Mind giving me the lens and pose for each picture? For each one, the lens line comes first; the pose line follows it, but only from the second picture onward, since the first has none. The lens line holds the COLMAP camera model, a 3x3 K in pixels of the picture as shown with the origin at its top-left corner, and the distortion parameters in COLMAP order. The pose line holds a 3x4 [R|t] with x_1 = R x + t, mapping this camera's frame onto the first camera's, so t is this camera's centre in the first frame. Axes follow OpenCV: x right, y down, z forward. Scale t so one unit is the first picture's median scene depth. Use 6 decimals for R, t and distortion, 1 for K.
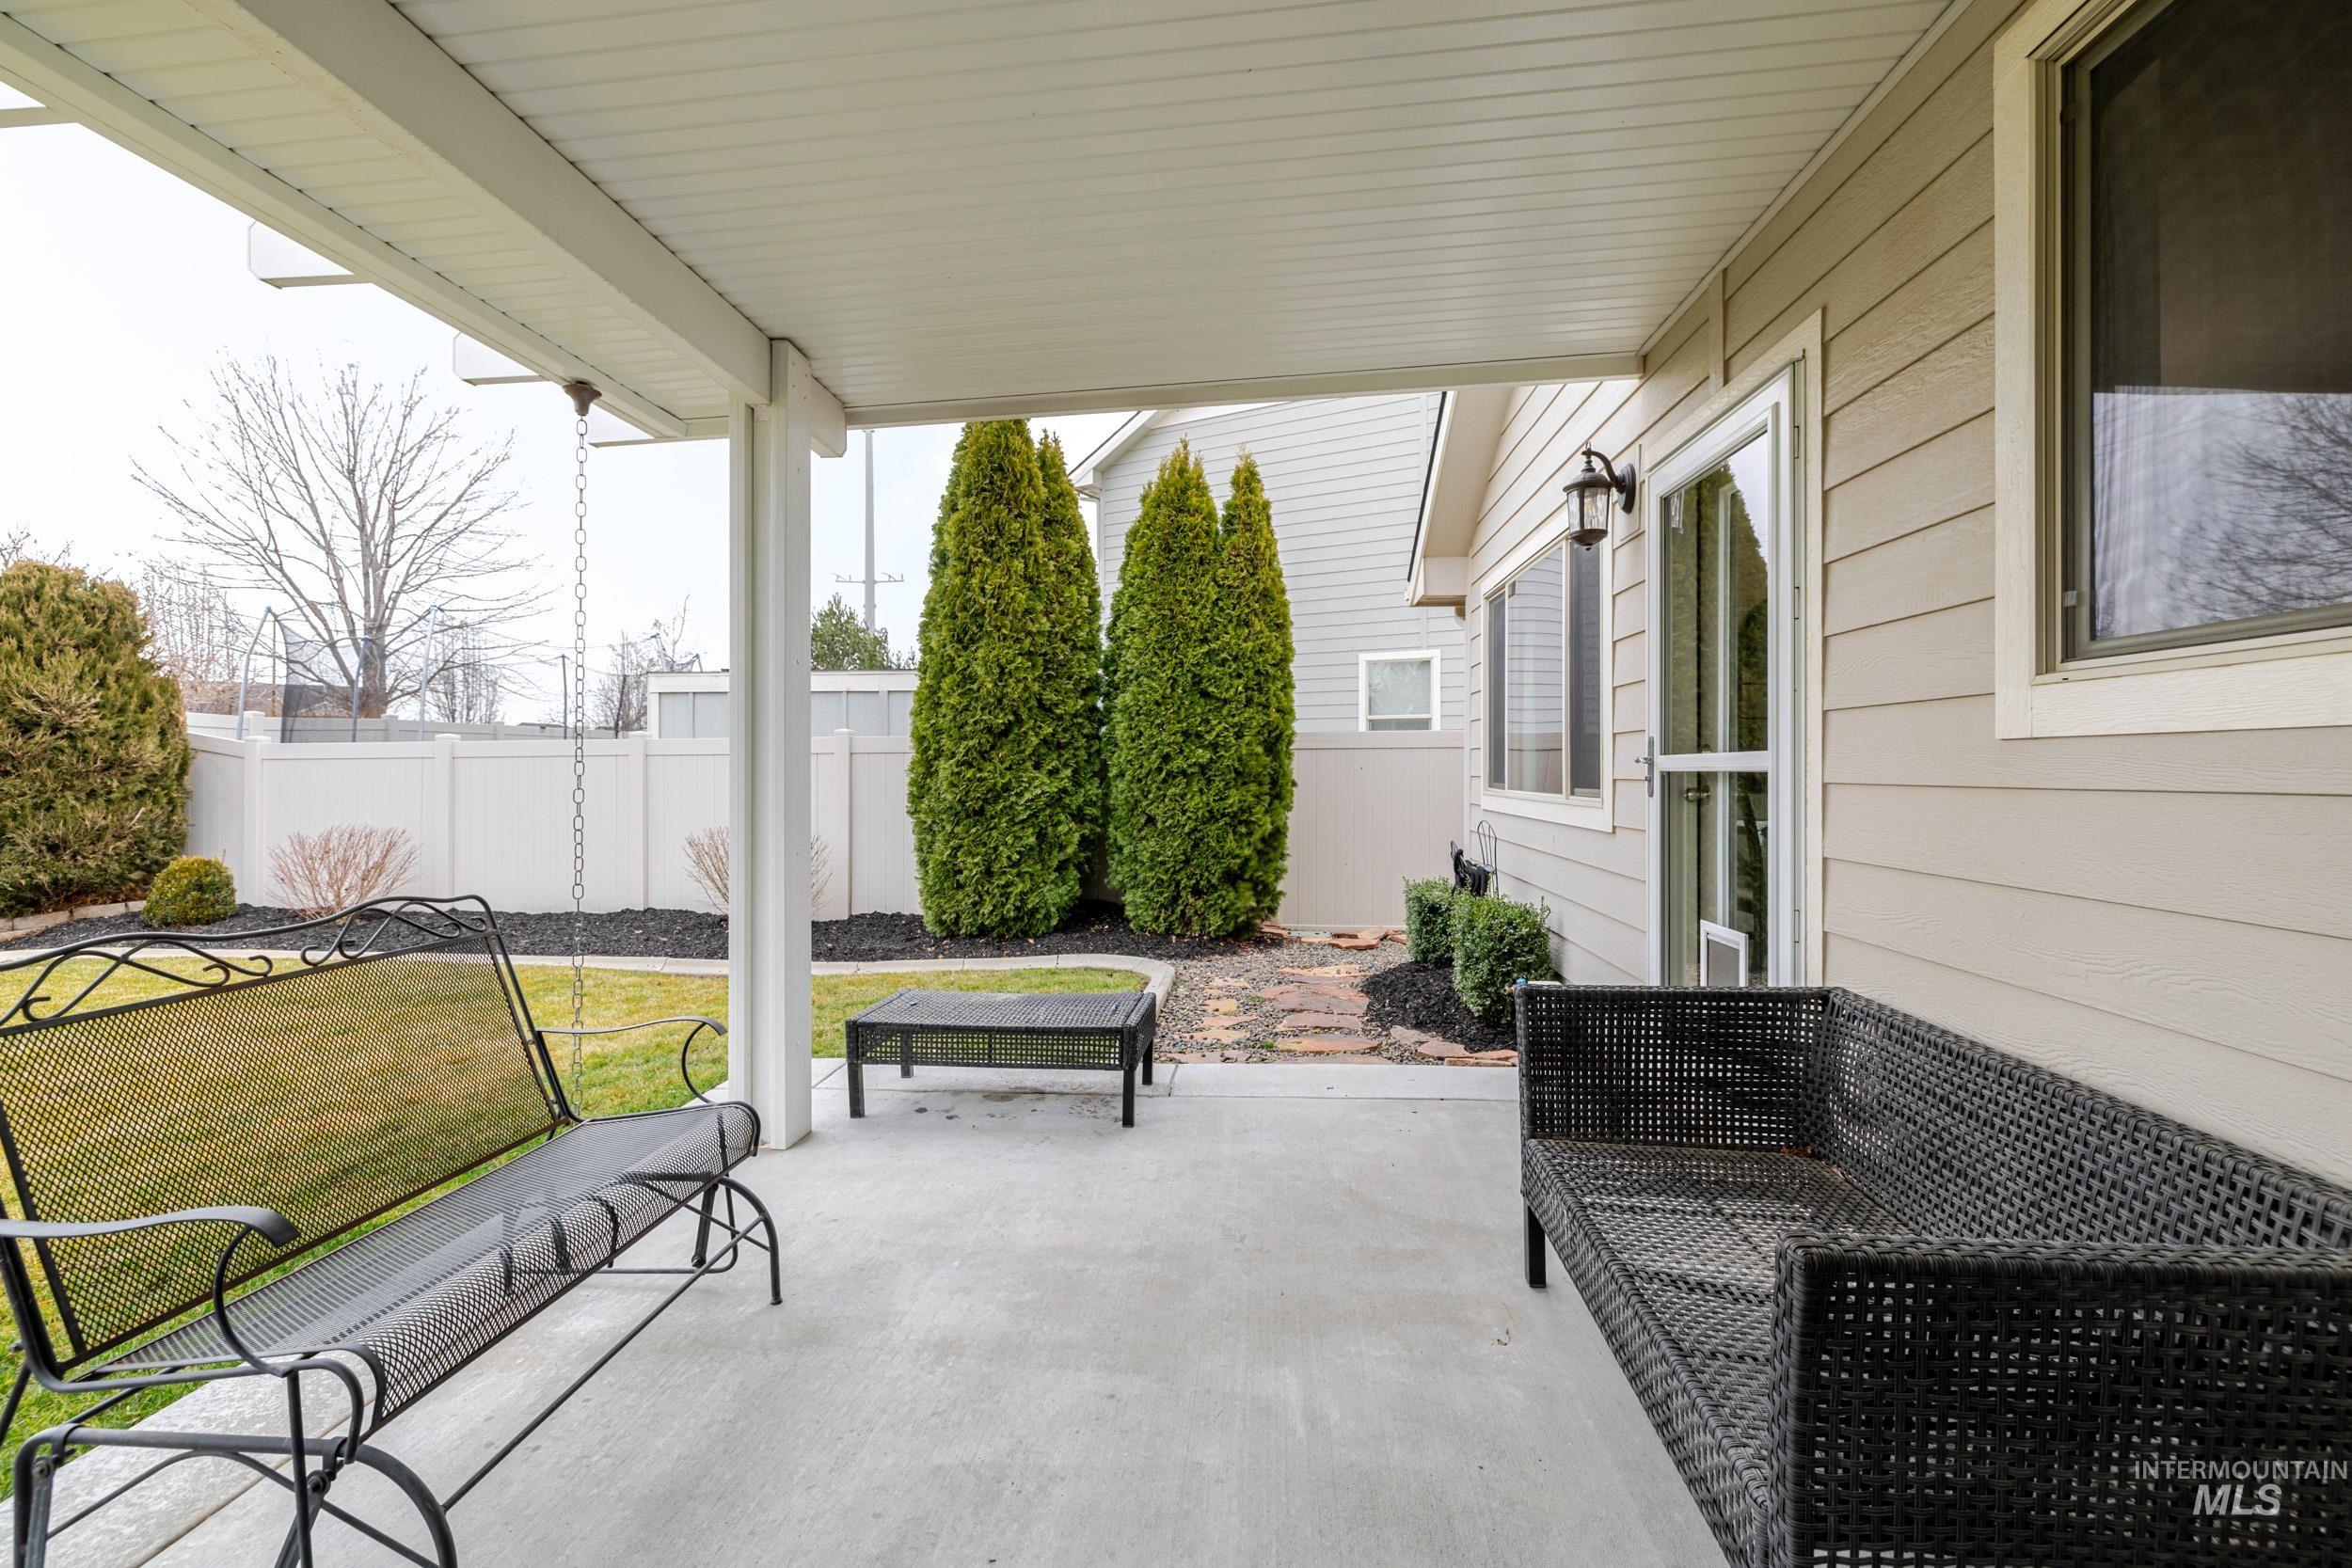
lens RADIAL K [[994.4, 0, 1178.3], [0, 994.4, 772.5], [0, 0, 1]] dist [0.000101, -0.000534]
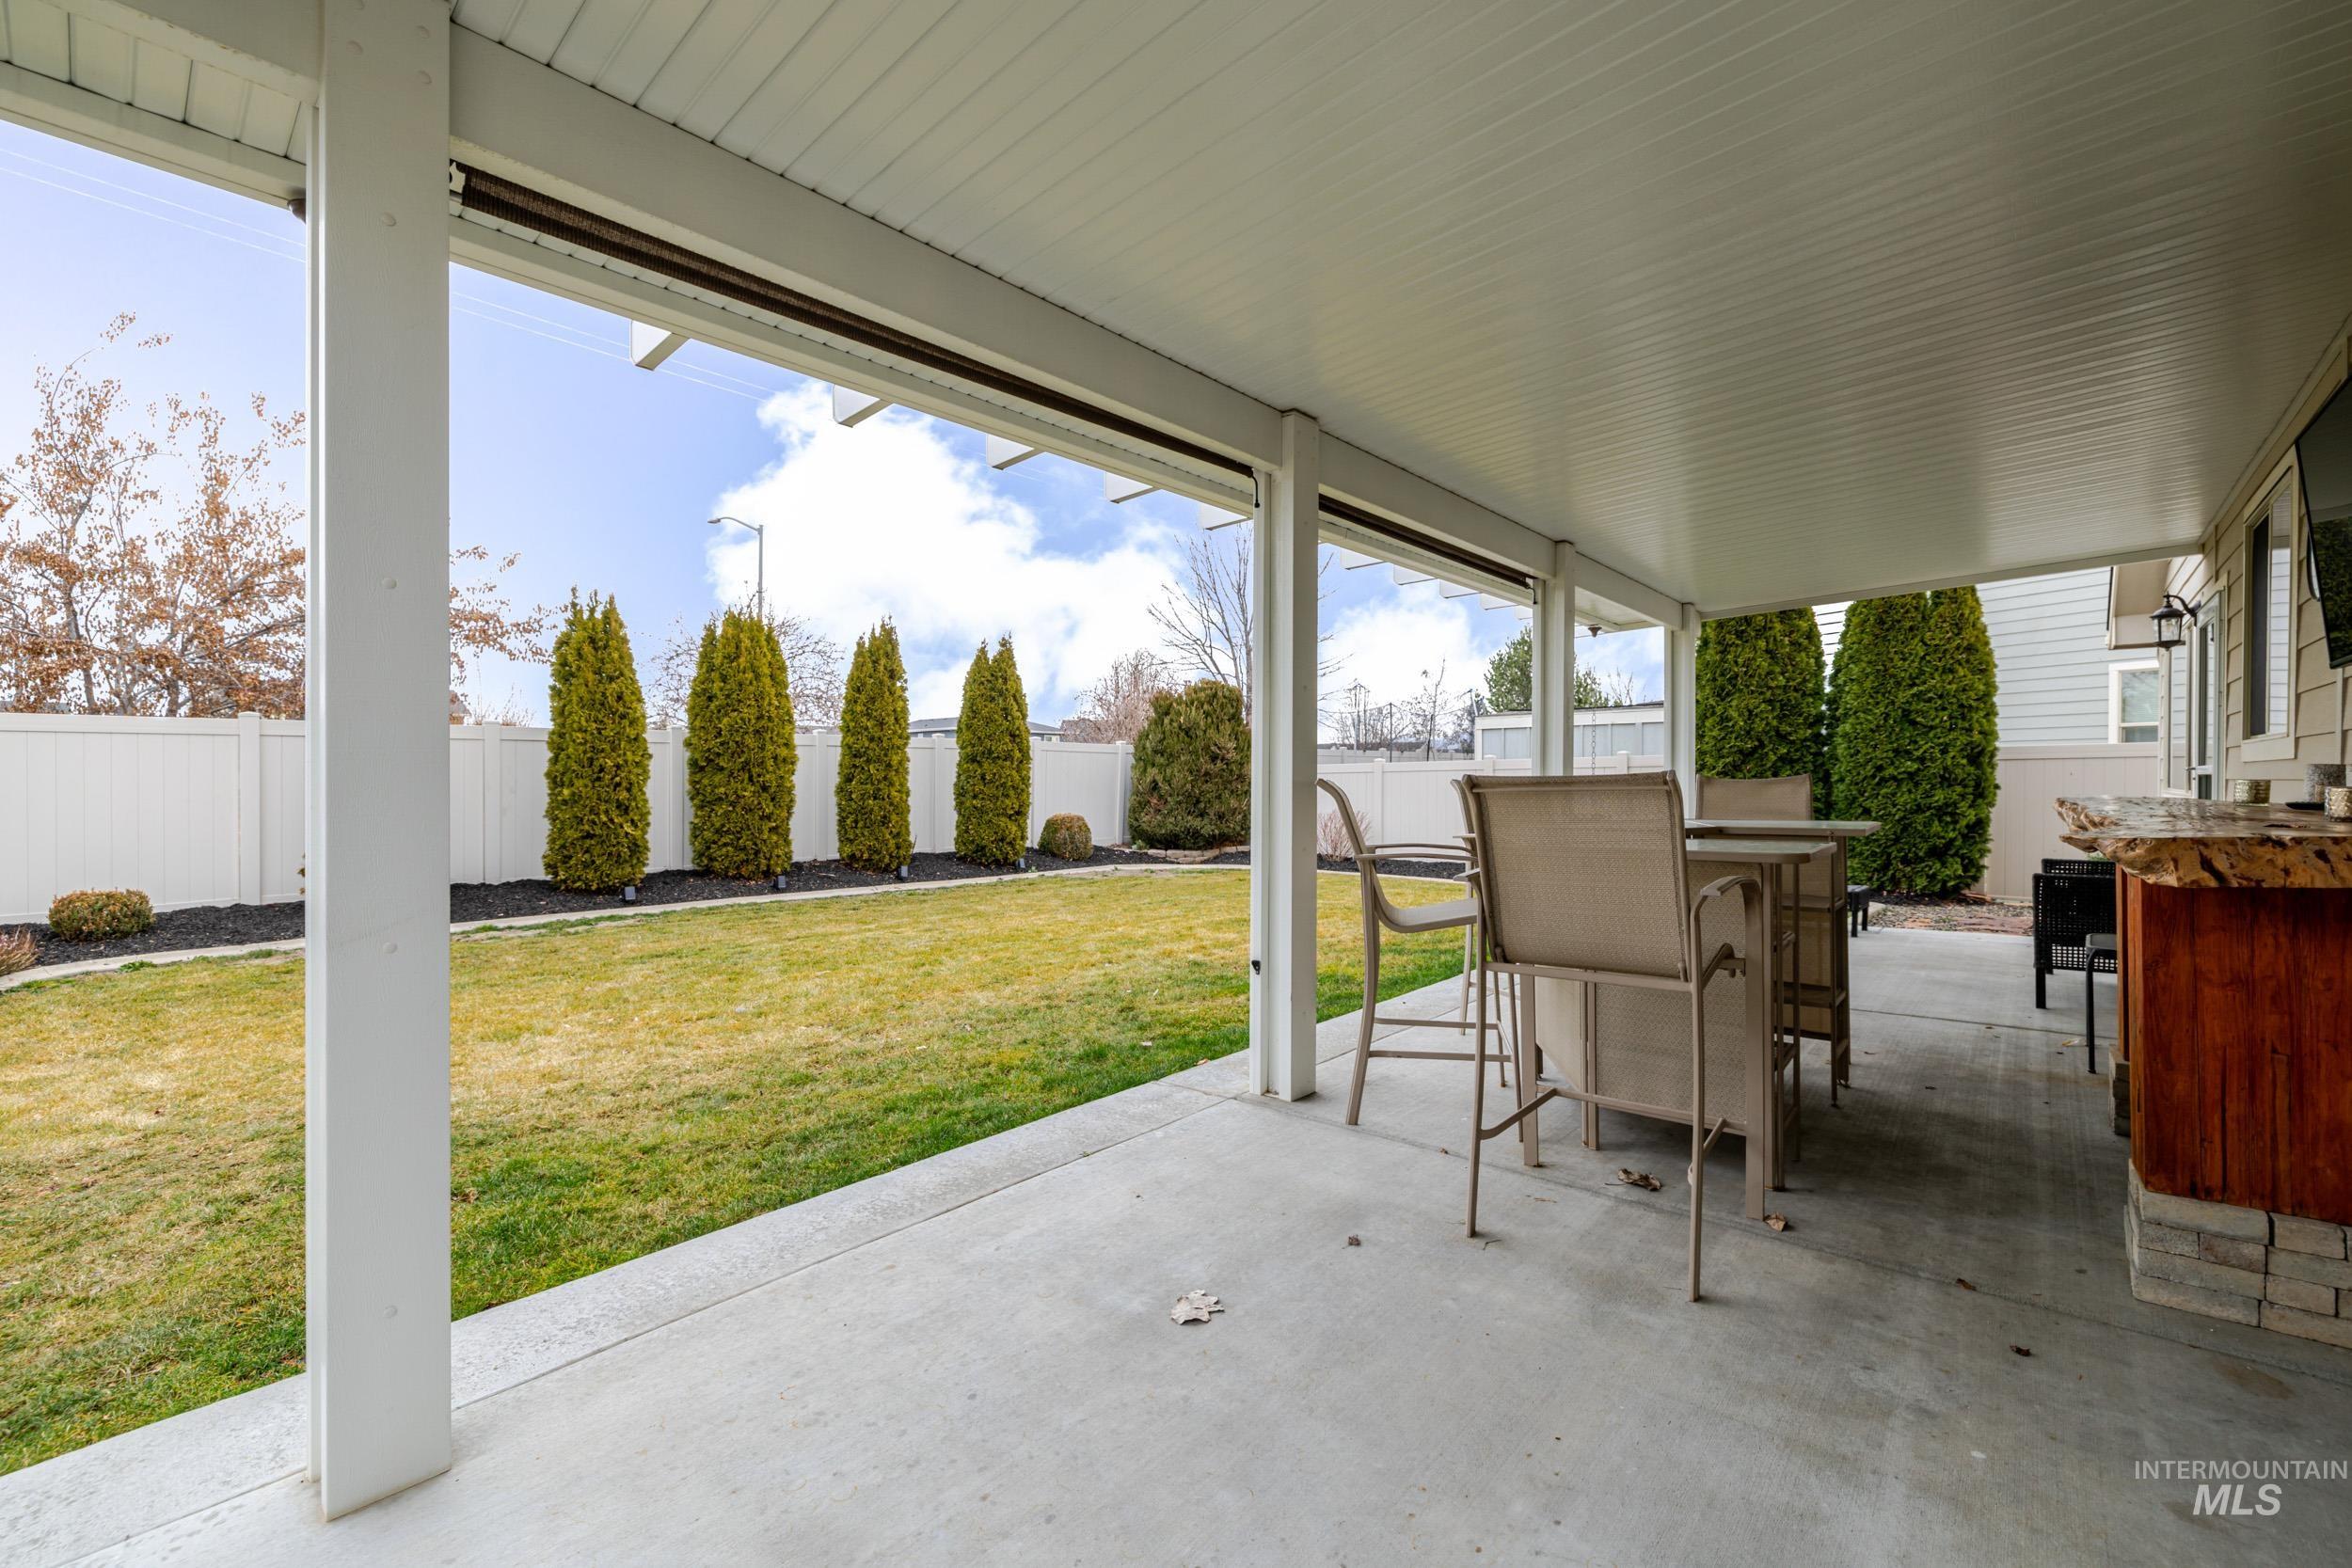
lens RADIAL K [[994.4, 0, 1161.5], [0, 994.4, 791.8], [0, 0, 1]] dist [0.000101, -0.000534]
pose [[0.800015, 0.003024, -0.599973, 0.019539], [0.003023, 0.999954, 0.009071, 0.003500], [0.599973, -0.009070, 0.799969, -0.769233]]
